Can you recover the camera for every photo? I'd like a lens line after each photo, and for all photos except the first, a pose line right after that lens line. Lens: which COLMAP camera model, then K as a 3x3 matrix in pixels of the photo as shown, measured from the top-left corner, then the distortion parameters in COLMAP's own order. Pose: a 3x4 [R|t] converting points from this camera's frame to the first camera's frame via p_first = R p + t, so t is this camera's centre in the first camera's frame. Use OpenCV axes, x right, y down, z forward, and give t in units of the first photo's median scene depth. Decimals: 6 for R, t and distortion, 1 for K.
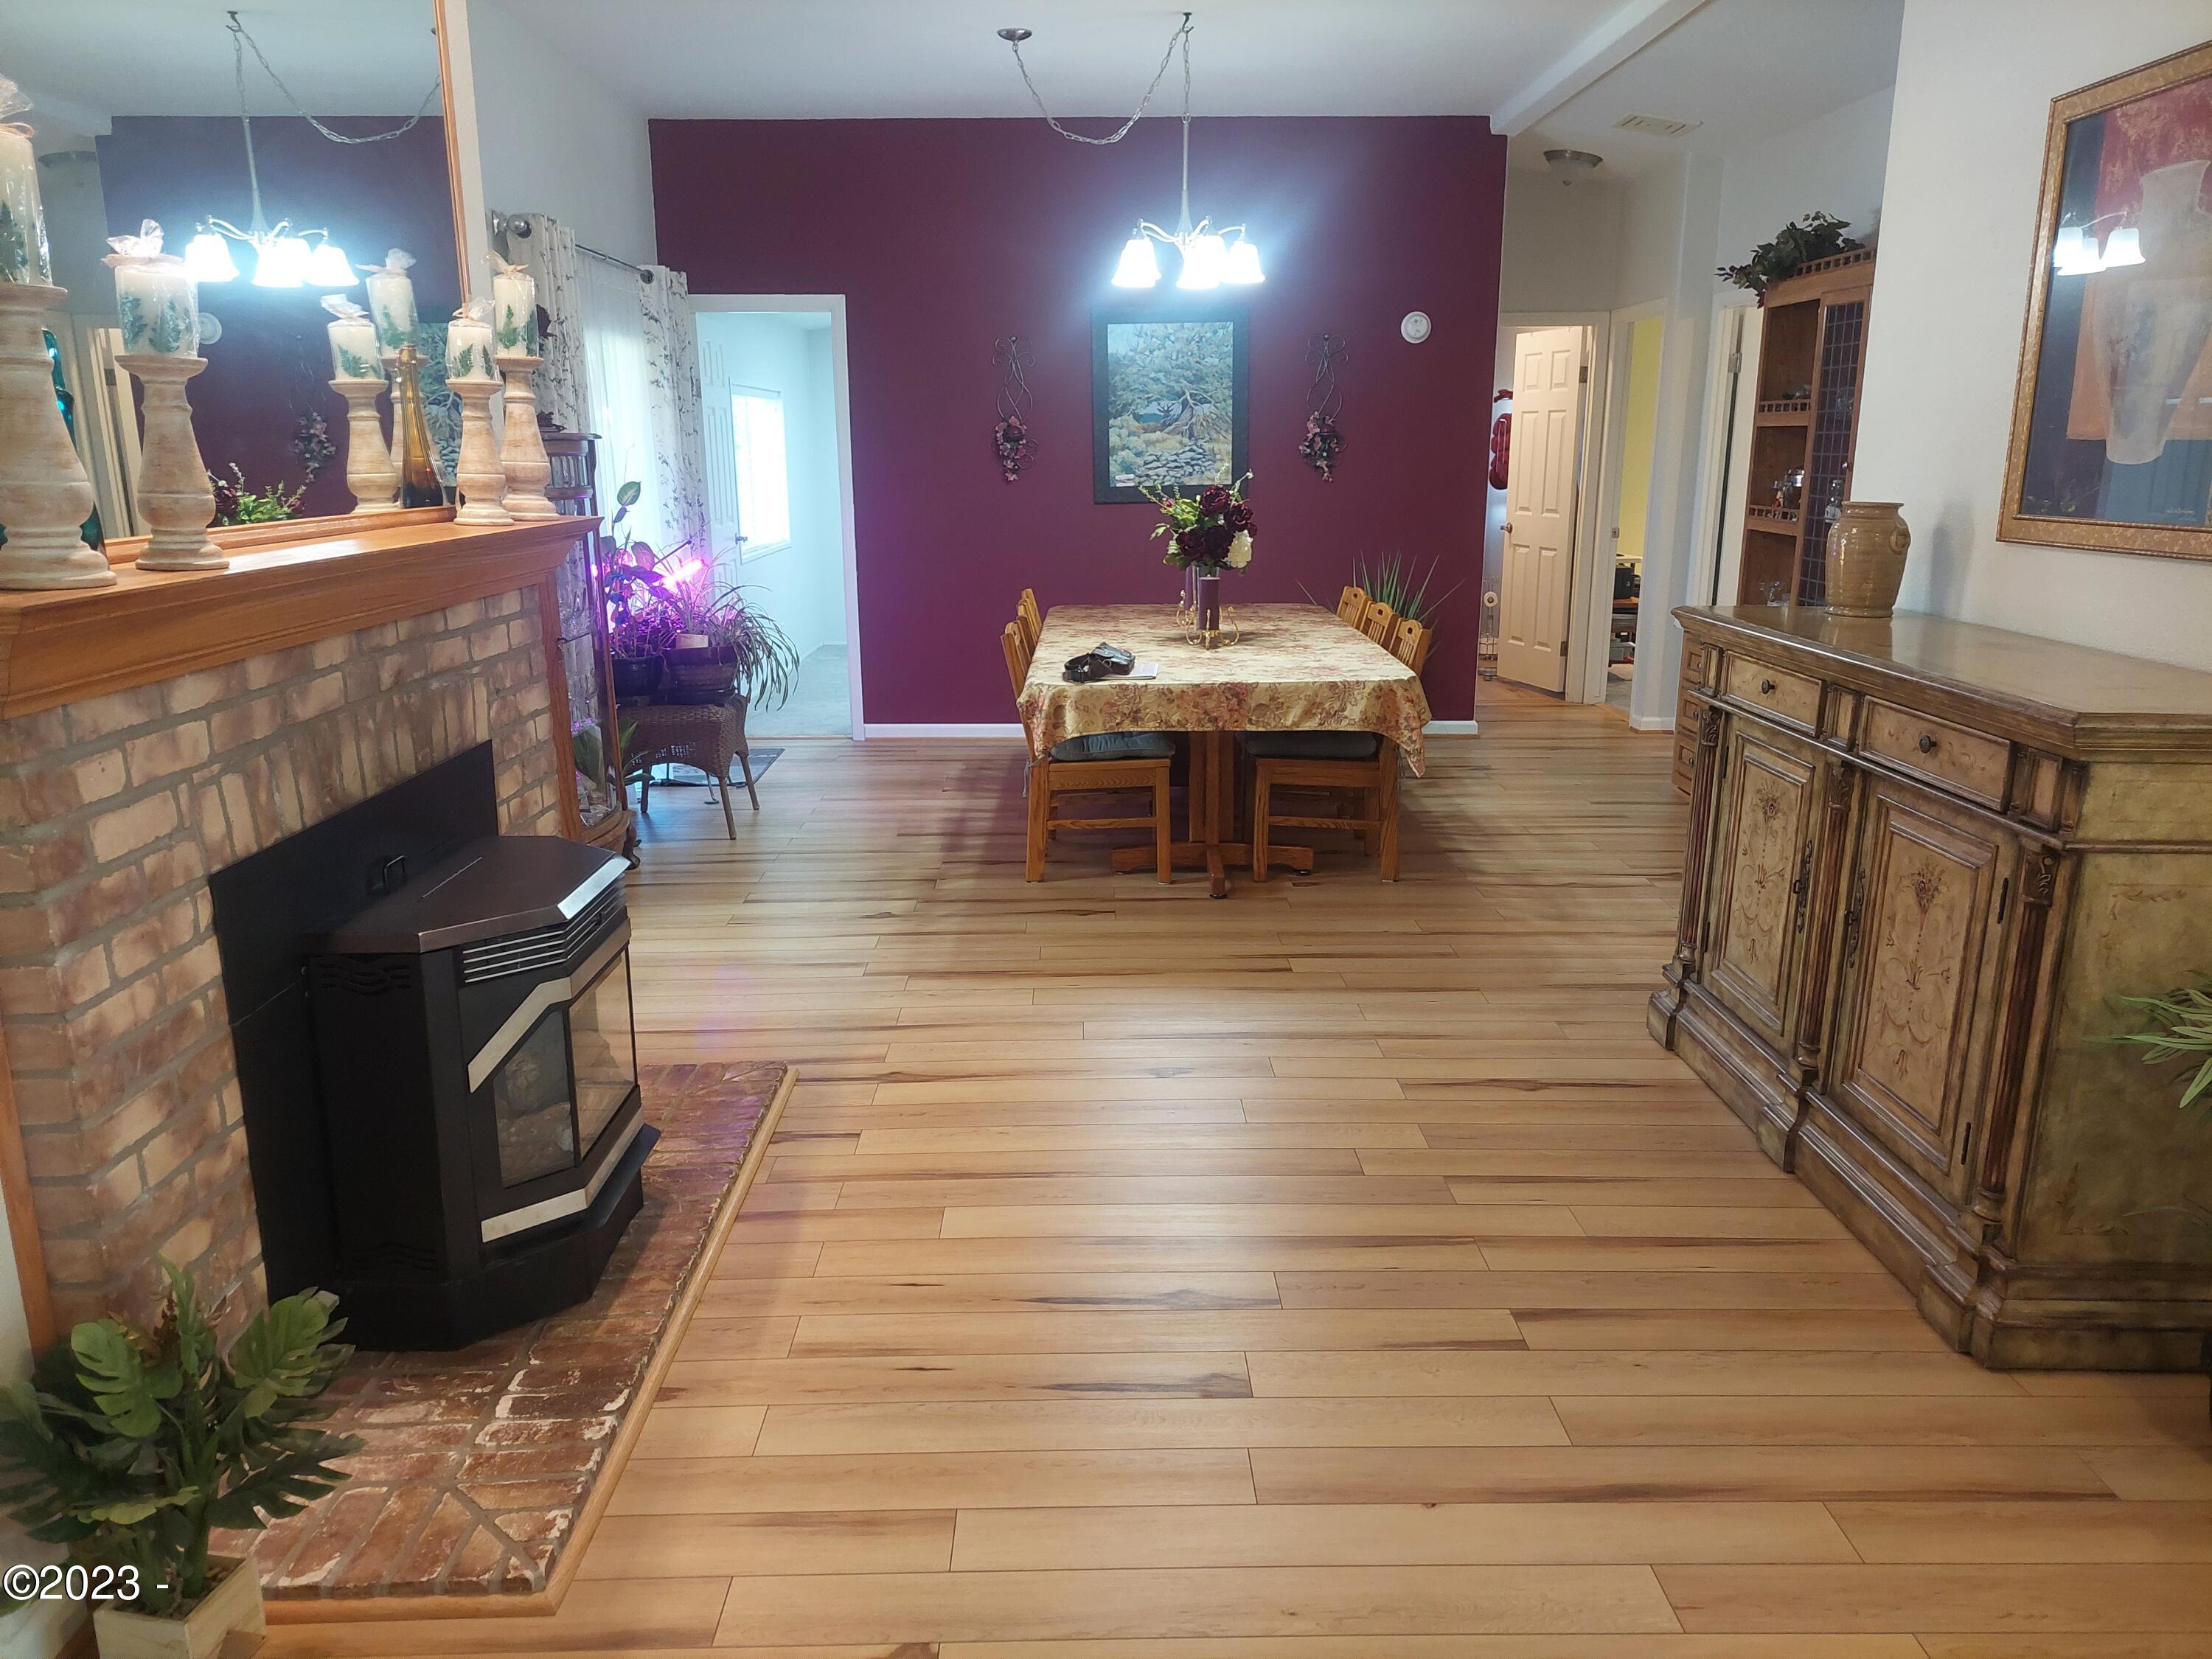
lens RADIAL K [[1575.3, 0, 1106.0], [0, 1575.3, 829.5], [0, 0, 1]] dist [0.046122, -0.040930]
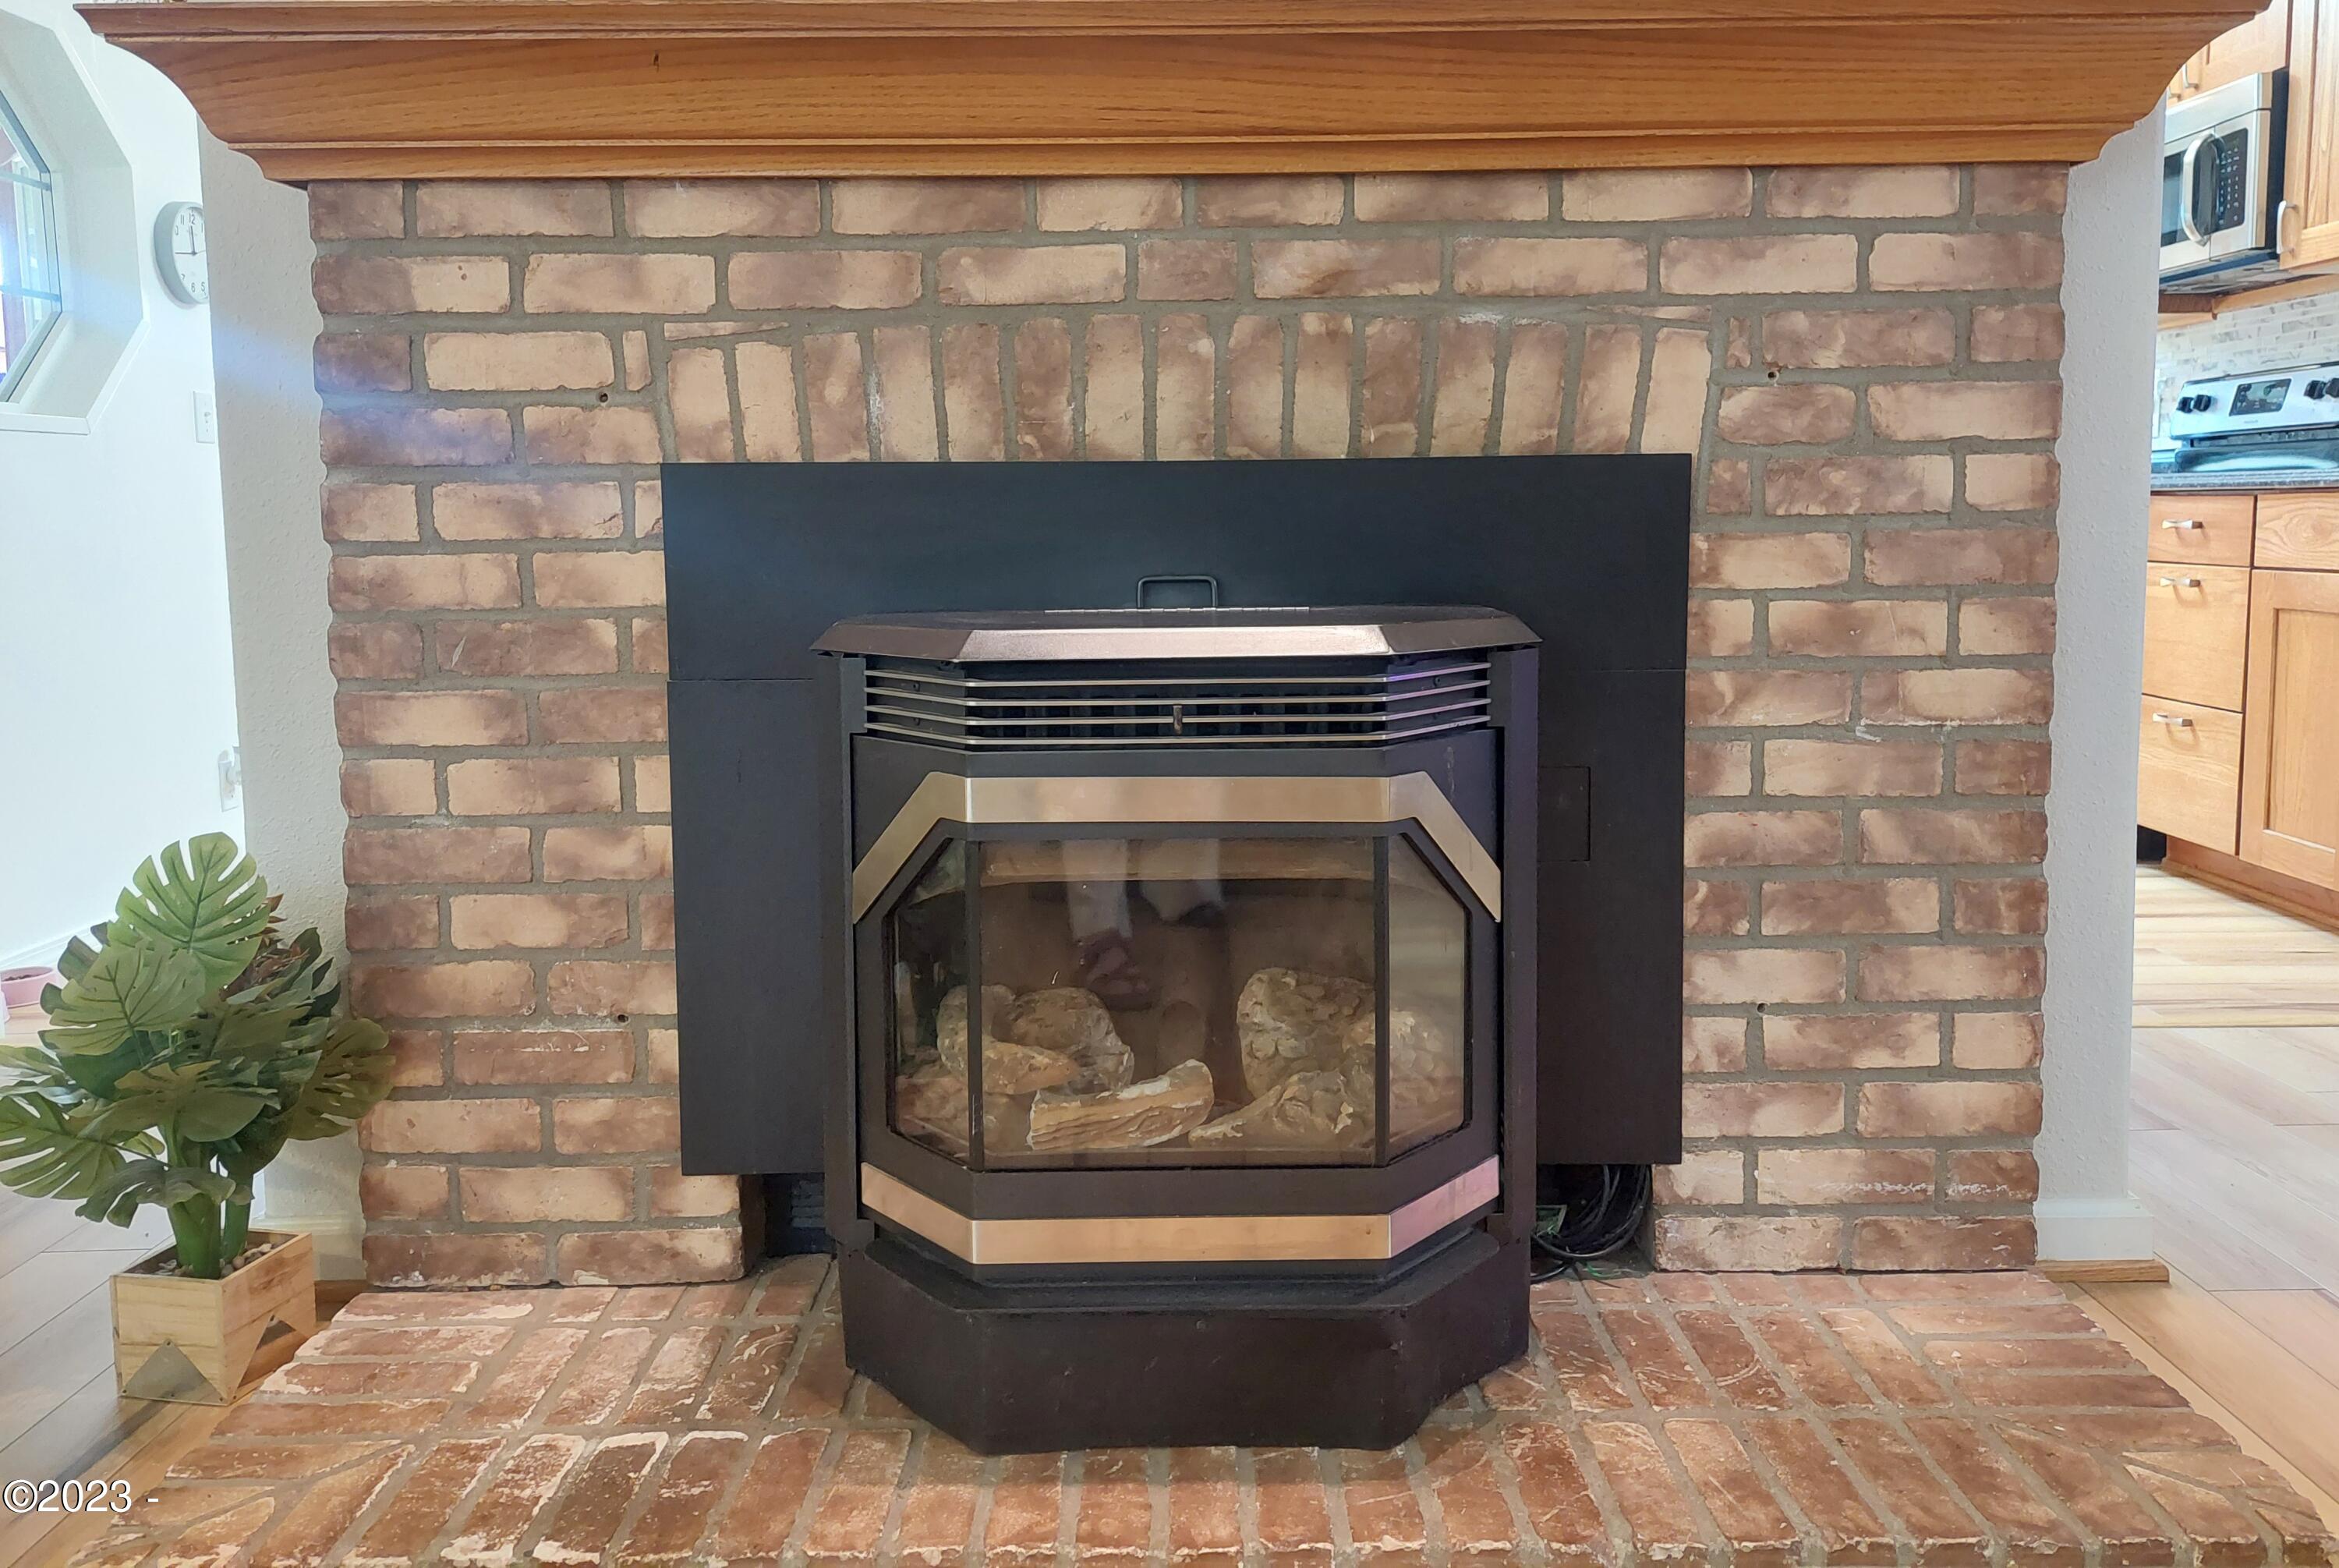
lens RADIAL K [[1732.3, 0, 1174.8], [0, 1732.3, 672.7], [0, 0, 1]] dist [0.029666, -0.005381]
pose [[-0.010161, 0.091206, -0.995780, 0.230340], [-0.227528, 0.969499, 0.091121, -0.004691], [0.973719, 0.227494, 0.010901, 1.188428]]
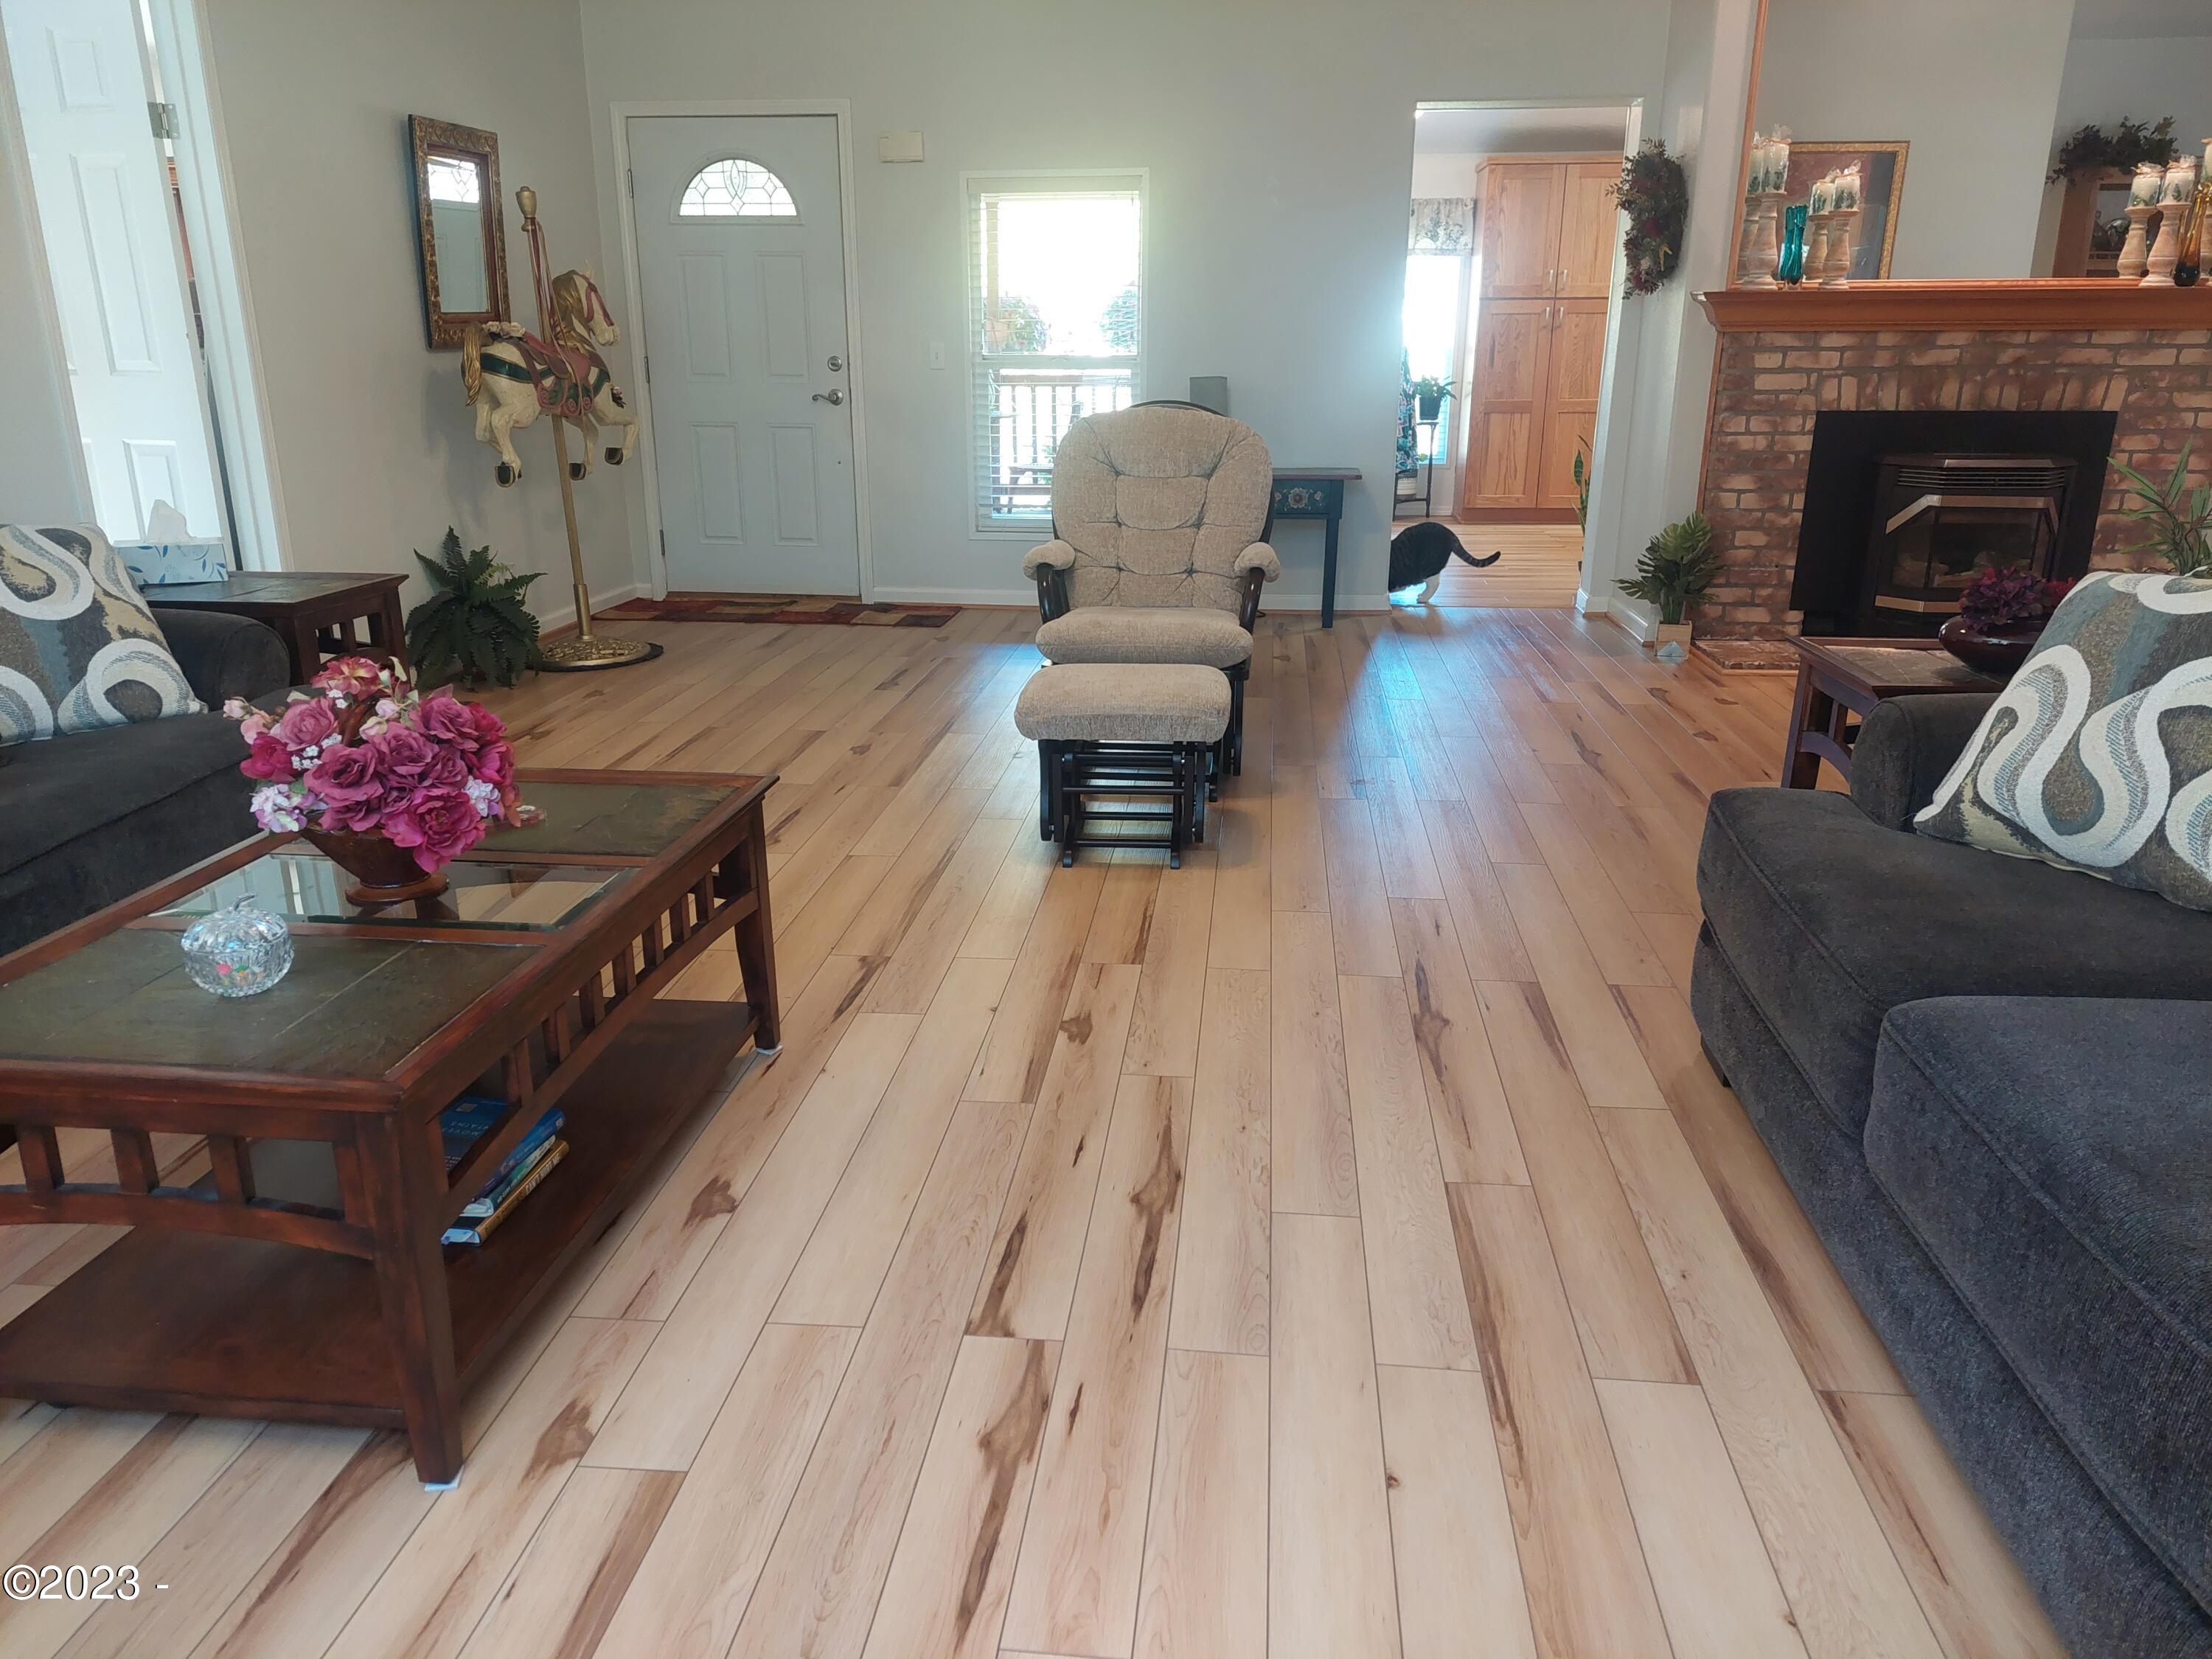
lens RADIAL K [[1575.3, 0, 1106.0], [0, 1575.3, 829.5], [0, 0, 1]] dist [0.046122, -0.040930]
pose [[-0.116461, 0.298635, -0.947235, 2.224453], [-0.235529, 0.918216, 0.318443, 0.100712], [0.964864, 0.260188, -0.036599, 0.119863]]
